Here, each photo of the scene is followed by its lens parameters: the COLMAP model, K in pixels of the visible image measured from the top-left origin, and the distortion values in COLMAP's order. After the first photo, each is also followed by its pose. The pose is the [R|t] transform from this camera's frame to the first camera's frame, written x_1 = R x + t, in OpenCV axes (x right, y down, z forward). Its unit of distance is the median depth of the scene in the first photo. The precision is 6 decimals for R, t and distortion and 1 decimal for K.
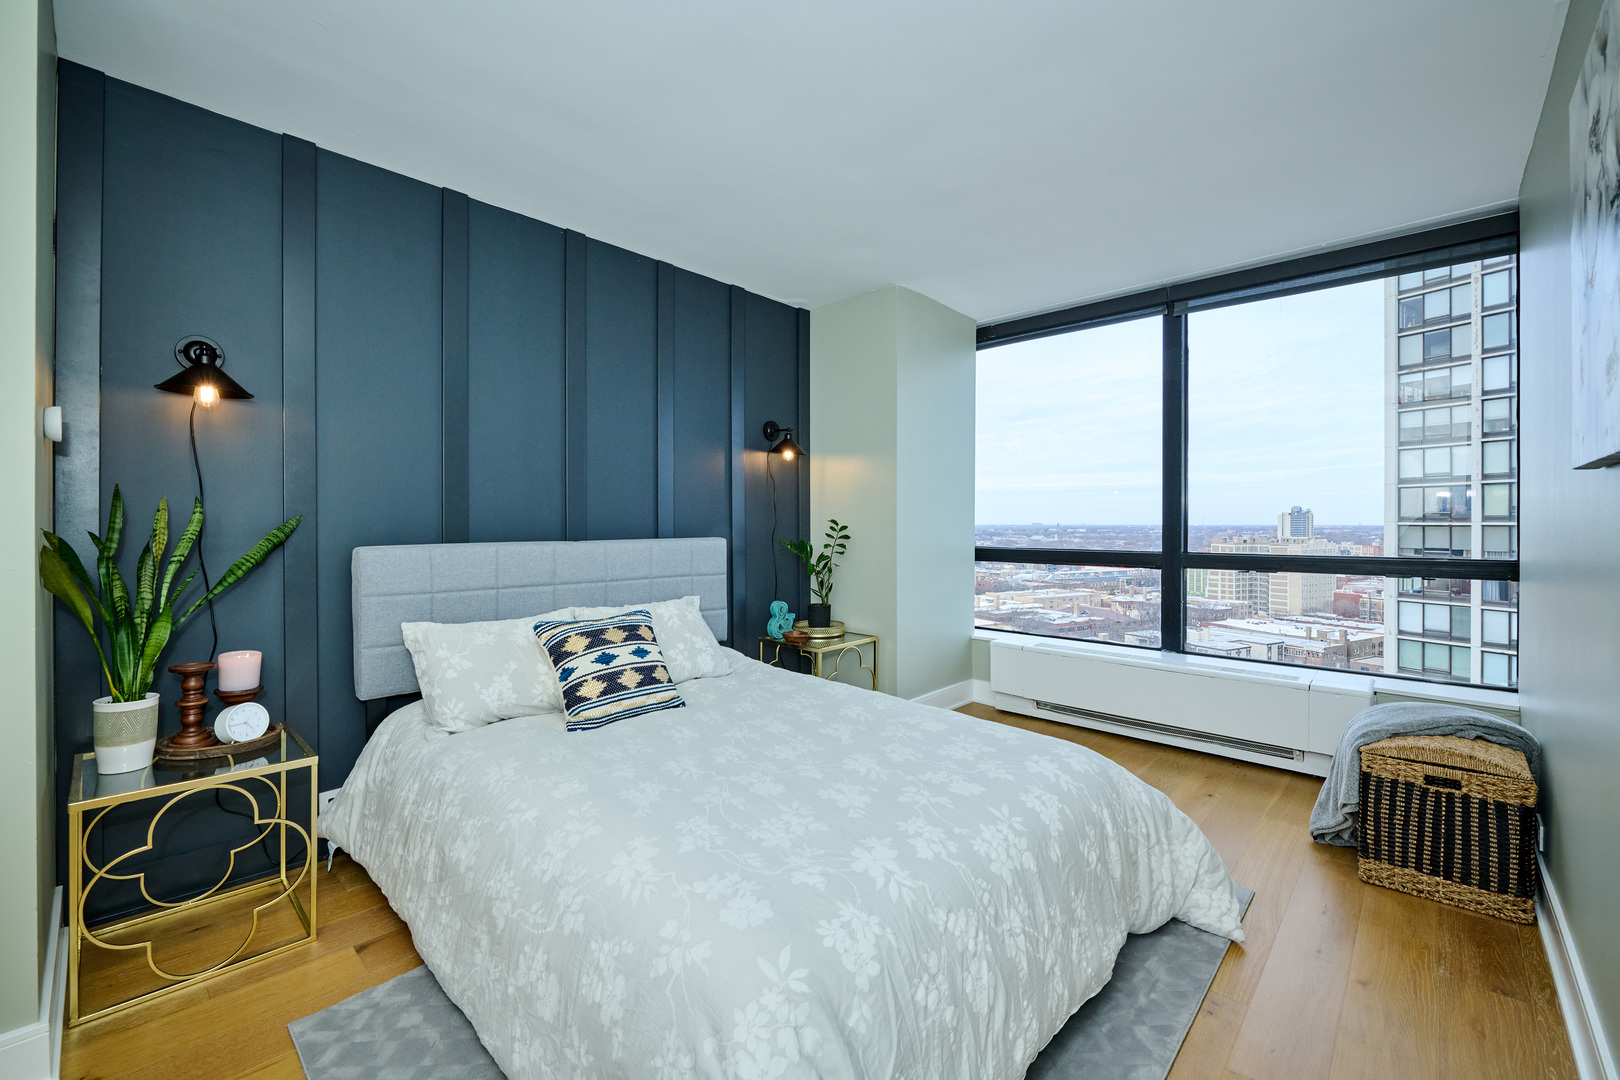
lens RADIAL K [[663.4, 0, 822.6], [0, 663.4, 526.9], [0, 0, 1]] dist [-0.009392, -0.000944]
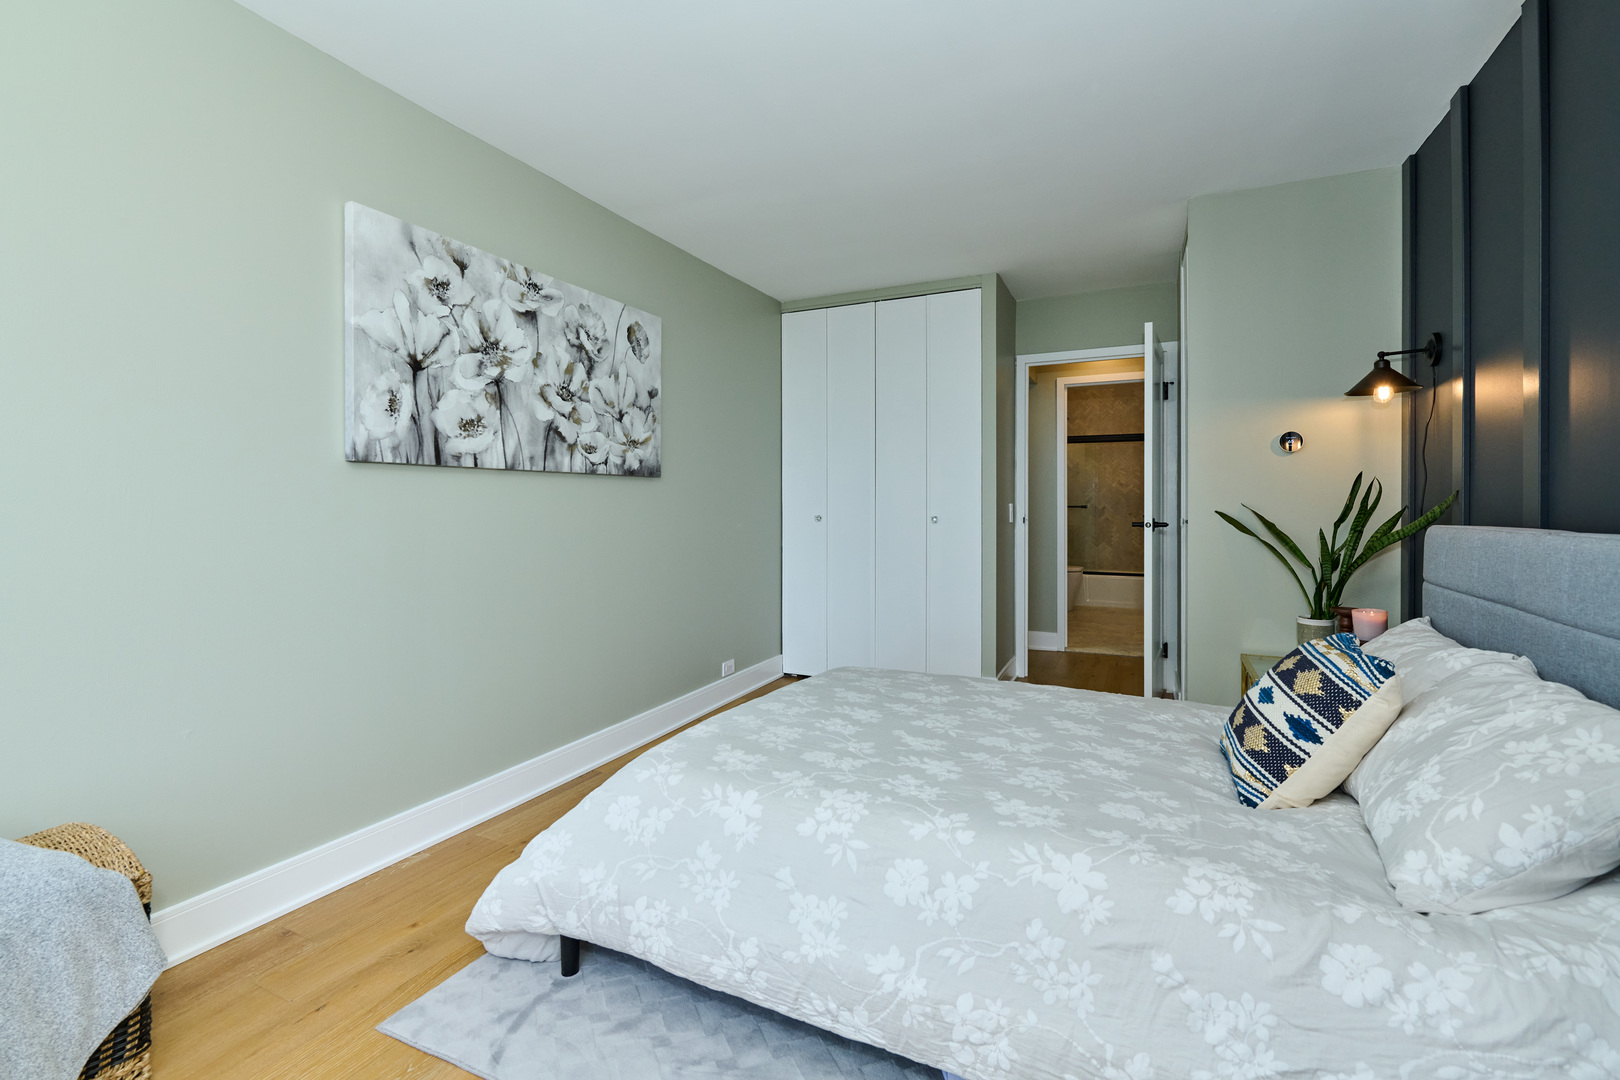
lens RADIAL K [[721.3, 0, 789.2], [0, 721.3, 505.3], [0, 0, 1]] dist [-0.006796, 0.000945]
pose [[-0.959181, -0.000627, -0.282793, 0.471734], [-0.001998, 0.999988, 0.004561, 0.000307], [0.282787, 0.004940, -0.959170, 1.923135]]
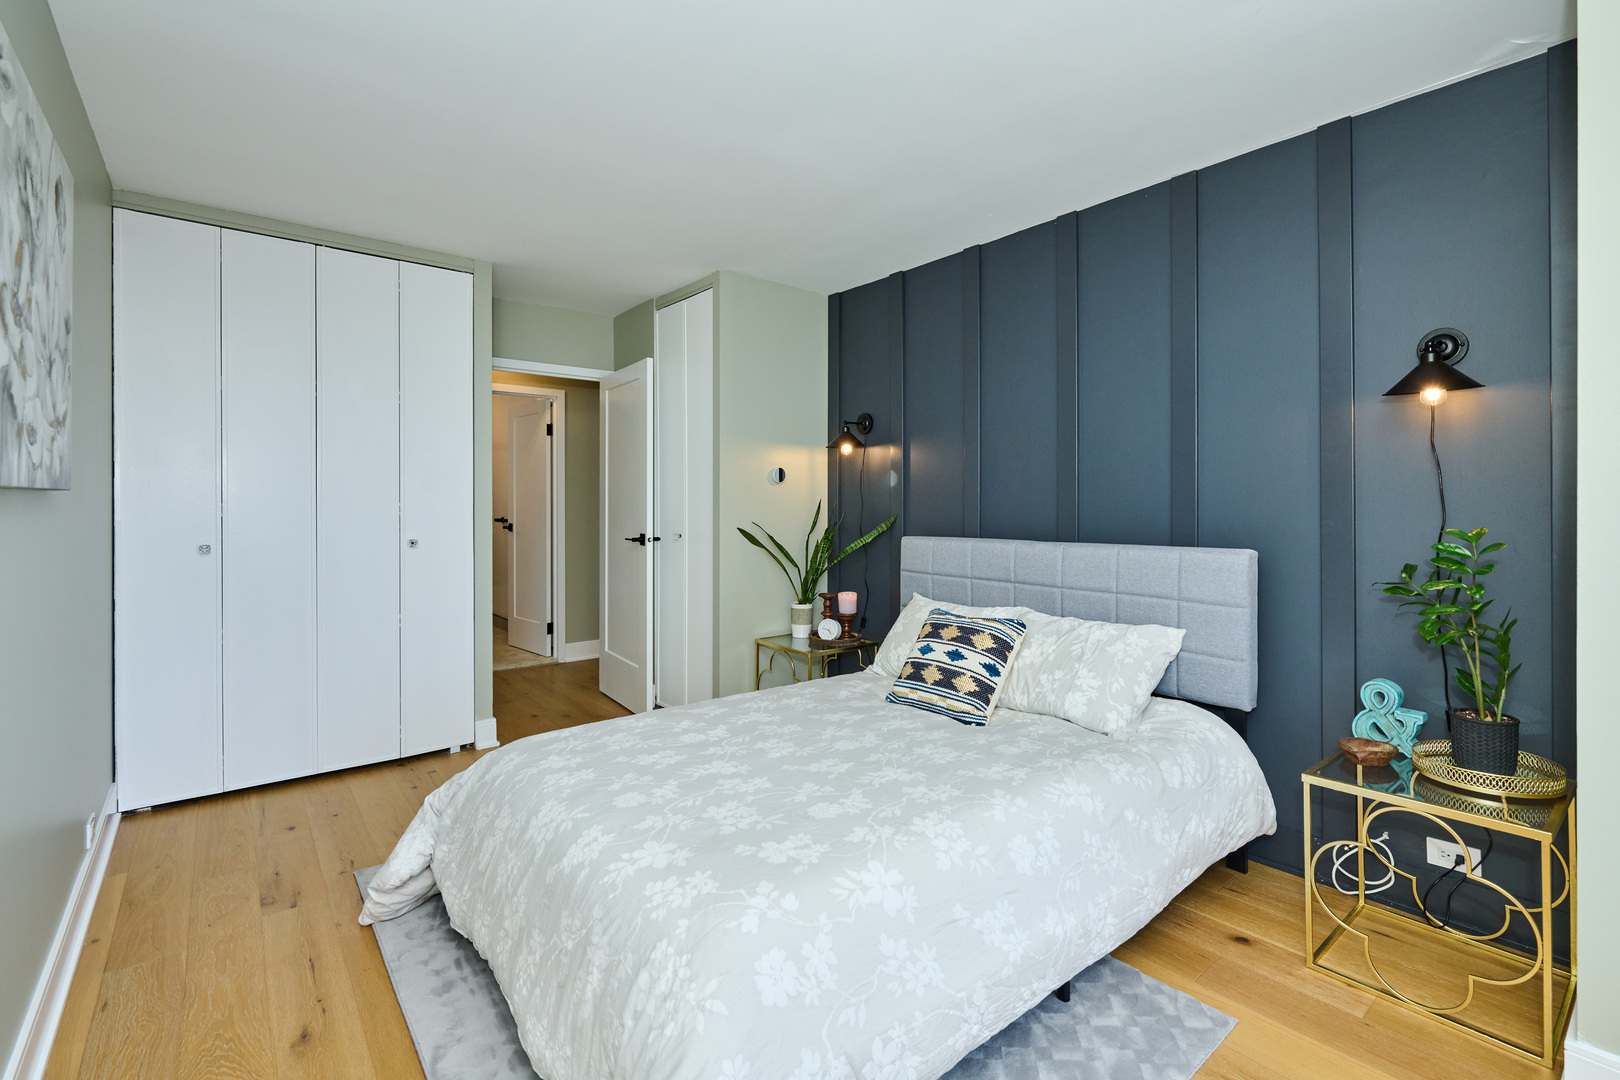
lens RADIAL K [[721.3, 0, 815.2], [0, 721.3, 505.5], [0, 0, 1]] dist [-0.006796, 0.000945]
pose [[-0.141390, 0.001322, -0.989953, 1.035422], [-0.003208, 0.999993, 0.001794, -0.046636], [0.989949, 0.003429, -0.141385, 1.175605]]
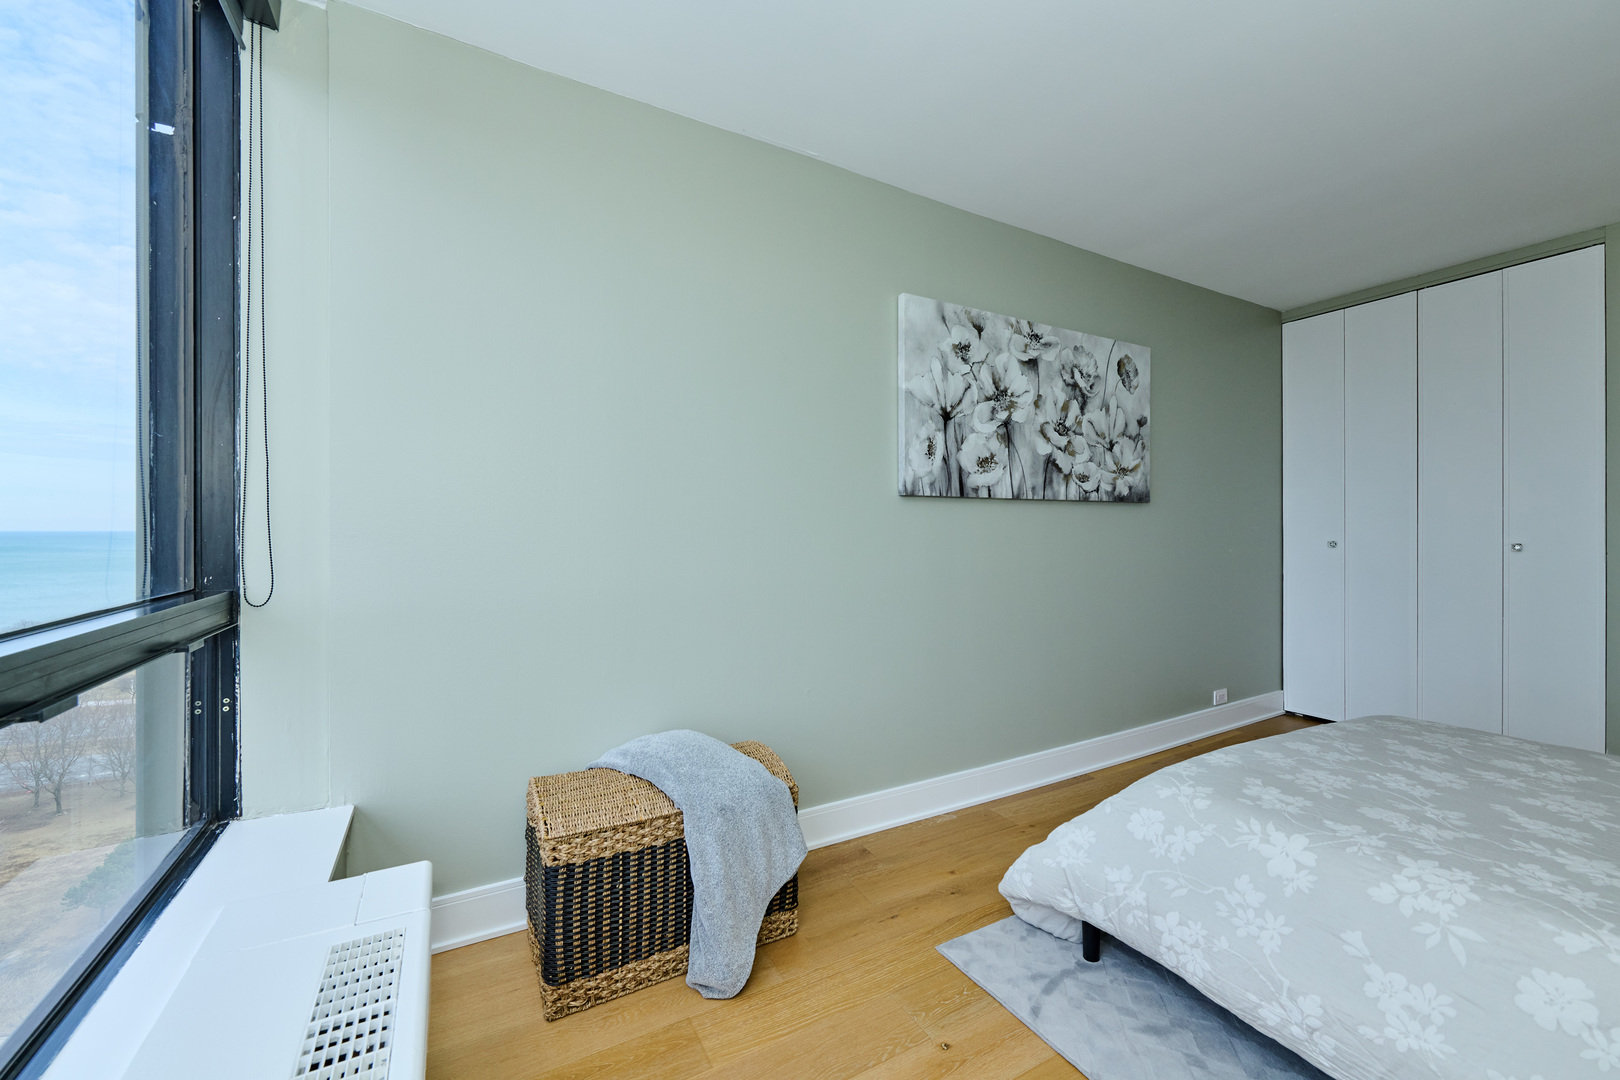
lens RADIAL K [[642.5, 0, 837.4], [0, 642.5, 529.8], [0, 0, 1]] dist [-0.003179, -0.000871]
pose [[-0.955483, -0.000442, 0.295046, 0.549673], [0.001117, 0.999986, 0.005117, -0.000174], [-0.295044, 0.005219, -0.955469, 1.921092]]
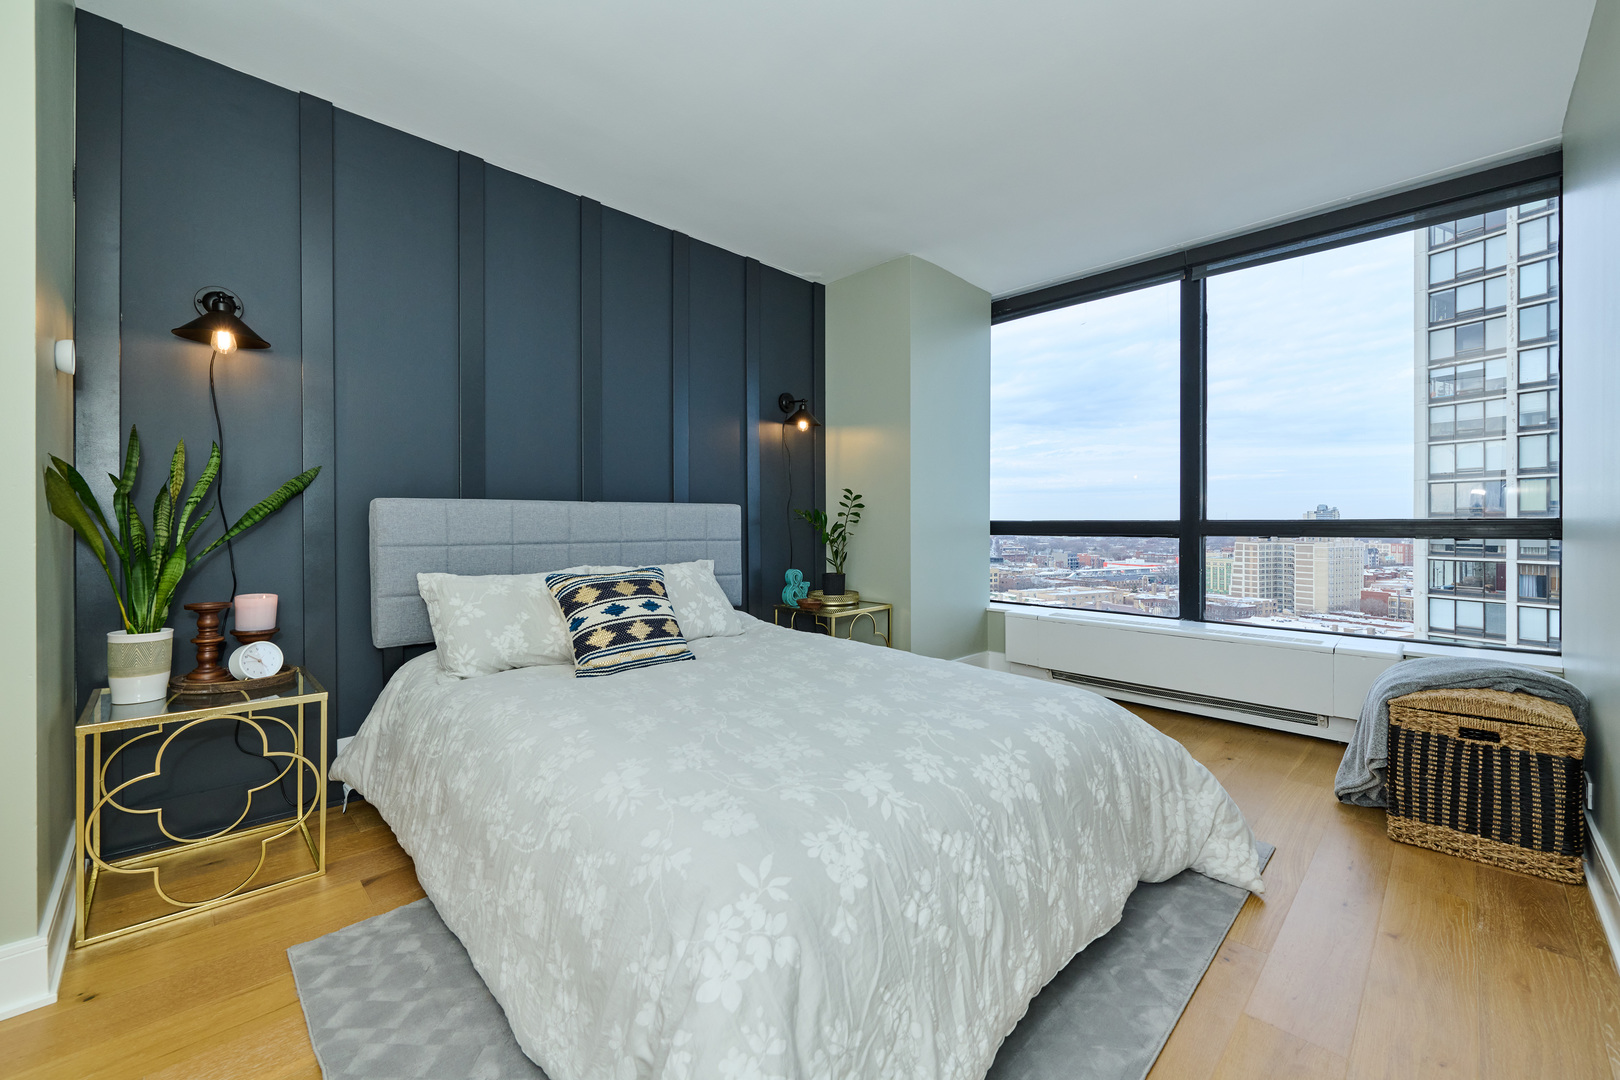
lens RADIAL K [[642.5, 0, 824.1], [0, 642.5, 527.4], [0, 0, 1]] dist [-0.003179, -0.000871]
pose [[0.999264, -0.001593, -0.038339, 0.033594], [0.001605, 0.999999, 0.000283, 0.087210], [0.038338, -0.000344, 0.999265, 0.039324]]
